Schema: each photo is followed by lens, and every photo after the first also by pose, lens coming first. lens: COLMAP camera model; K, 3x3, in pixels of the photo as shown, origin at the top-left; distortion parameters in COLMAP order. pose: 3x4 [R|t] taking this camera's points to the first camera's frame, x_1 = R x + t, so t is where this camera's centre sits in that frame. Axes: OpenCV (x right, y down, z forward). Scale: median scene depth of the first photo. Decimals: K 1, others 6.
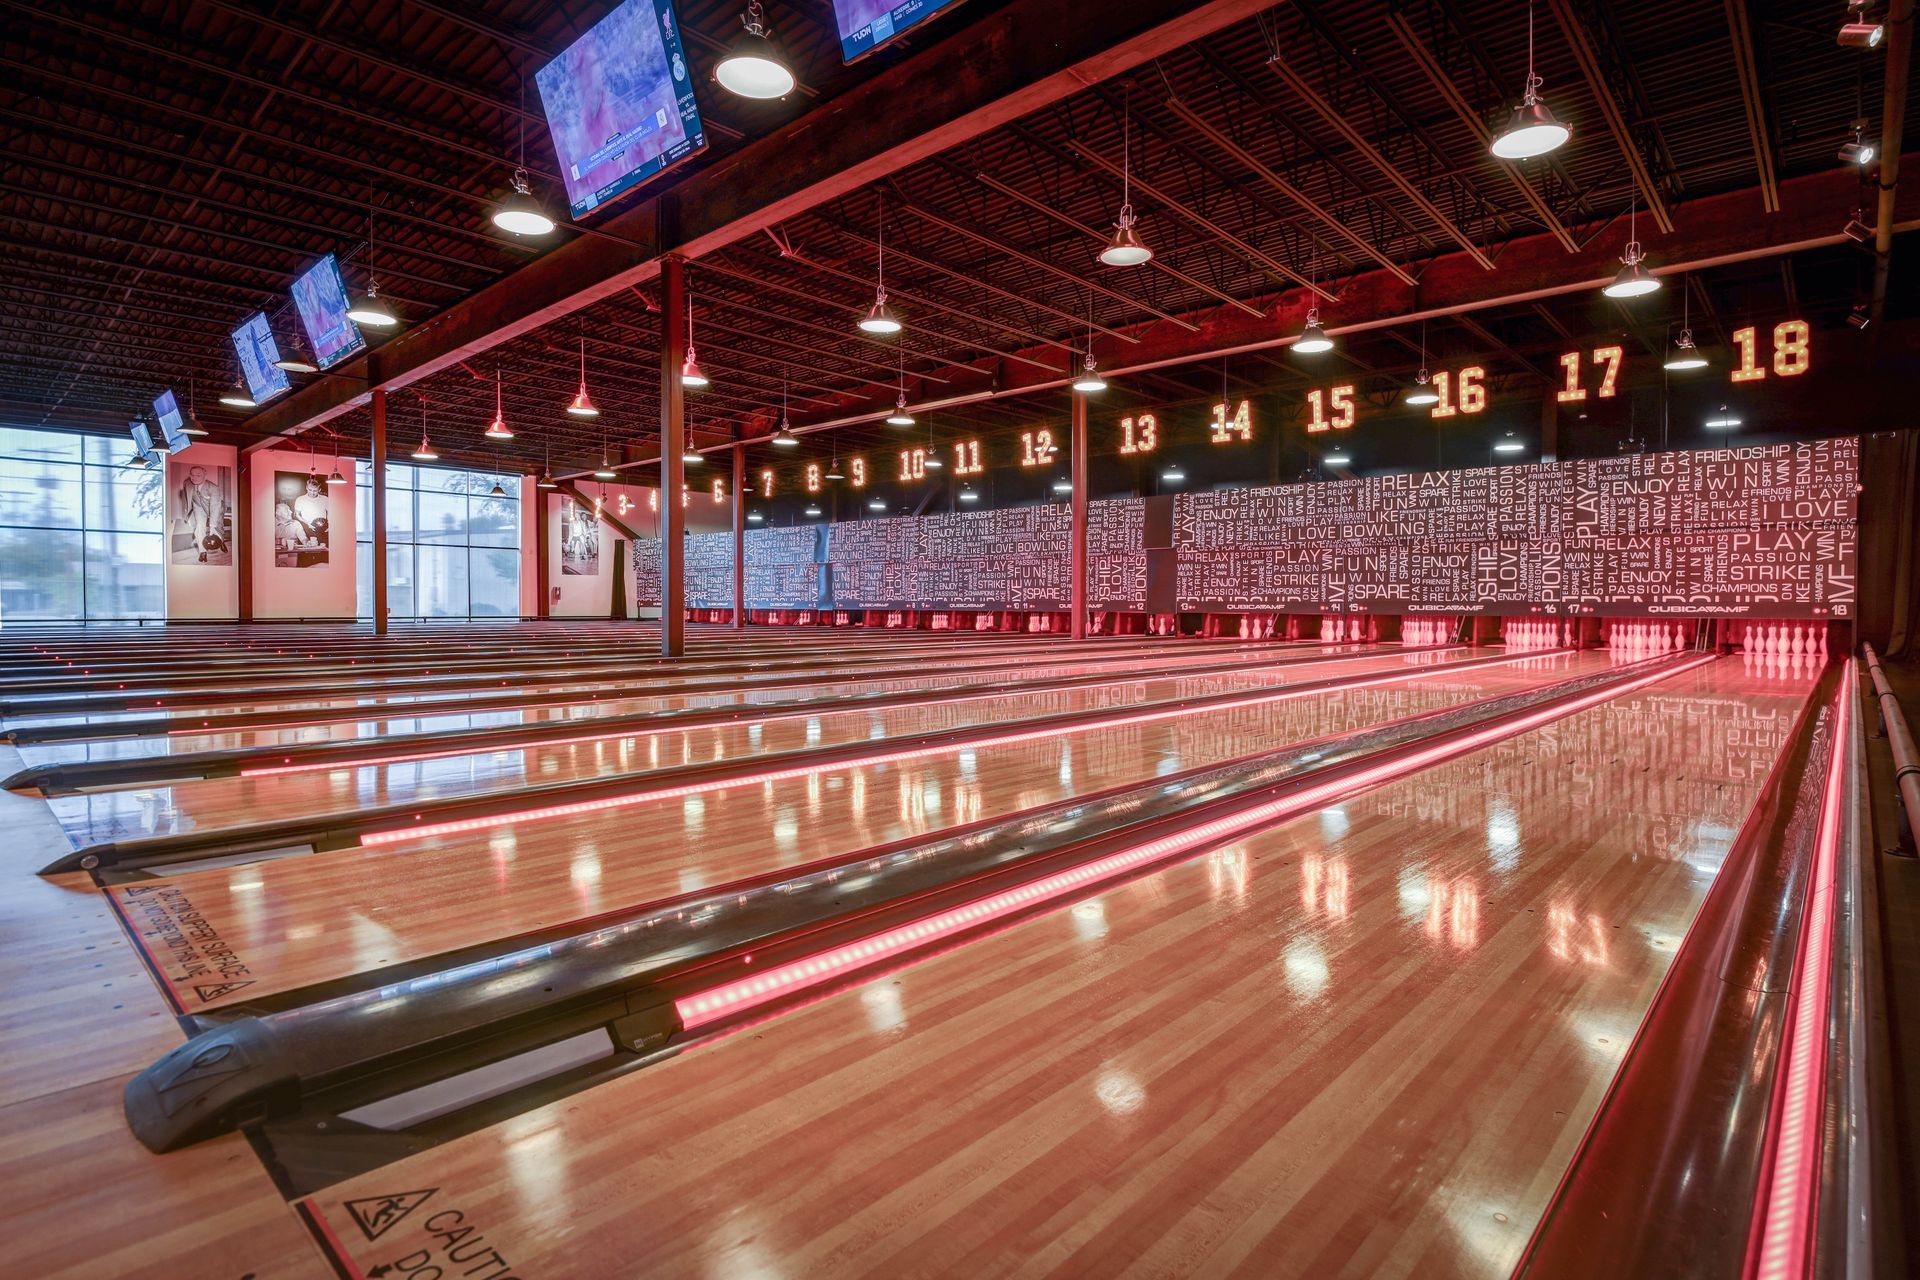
lens RADIAL K [[969.7, 0, 962.1], [0, 969.7, 613.1], [0, 0, 1]] dist [0.003990, -0.008974]
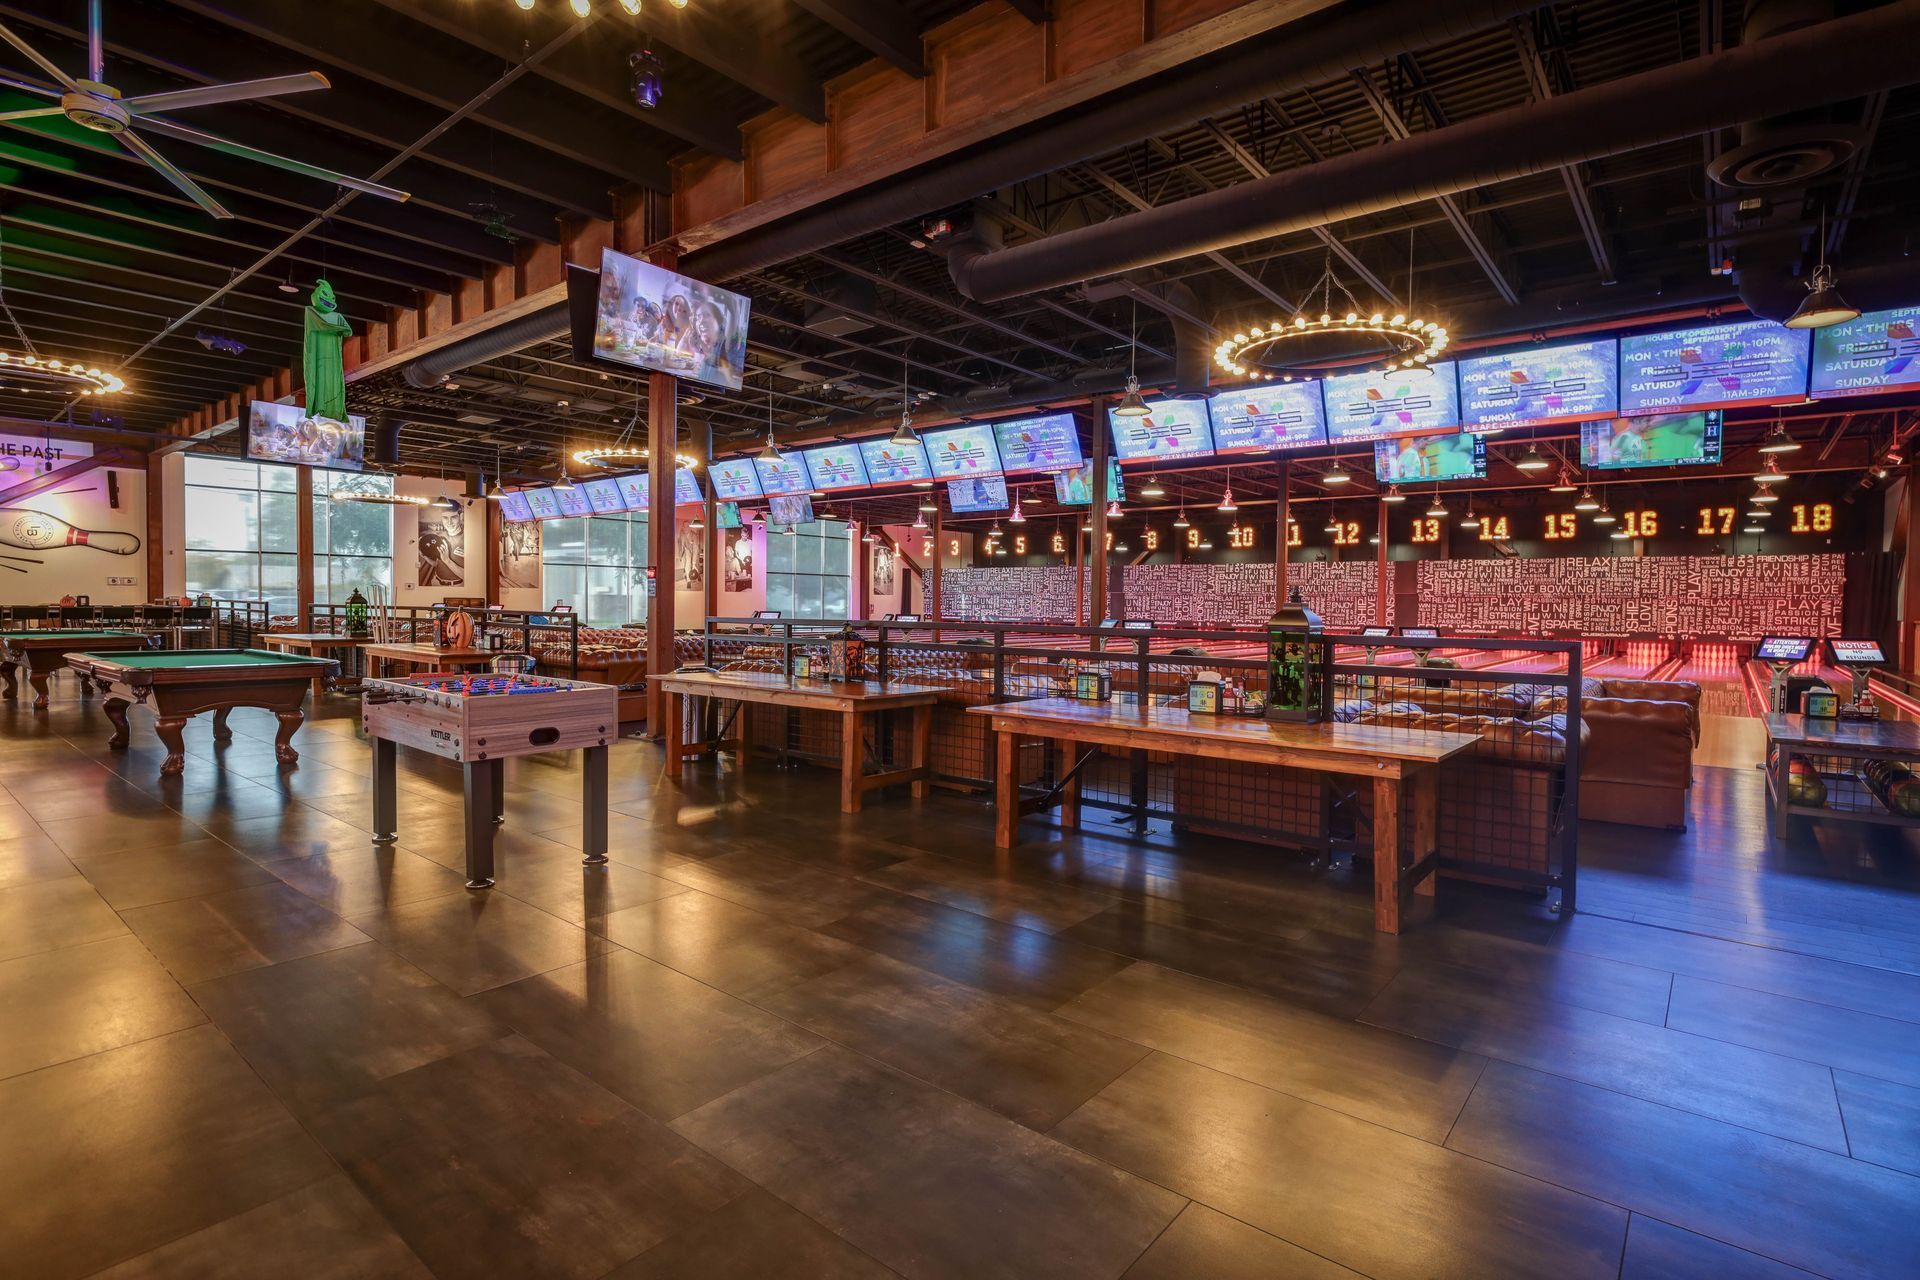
lens RADIAL K [[940.1, 0, 967.9], [0, 940.1, 625.0], [0, 0, 1]] dist [0.002523, -0.000436]
pose [[0.997885, 0.007184, 0.064604, -0.848411], [-0.008160, 0.999856, 0.014860, -0.043335], [-0.064488, -0.015355, 0.997800, -0.696533]]
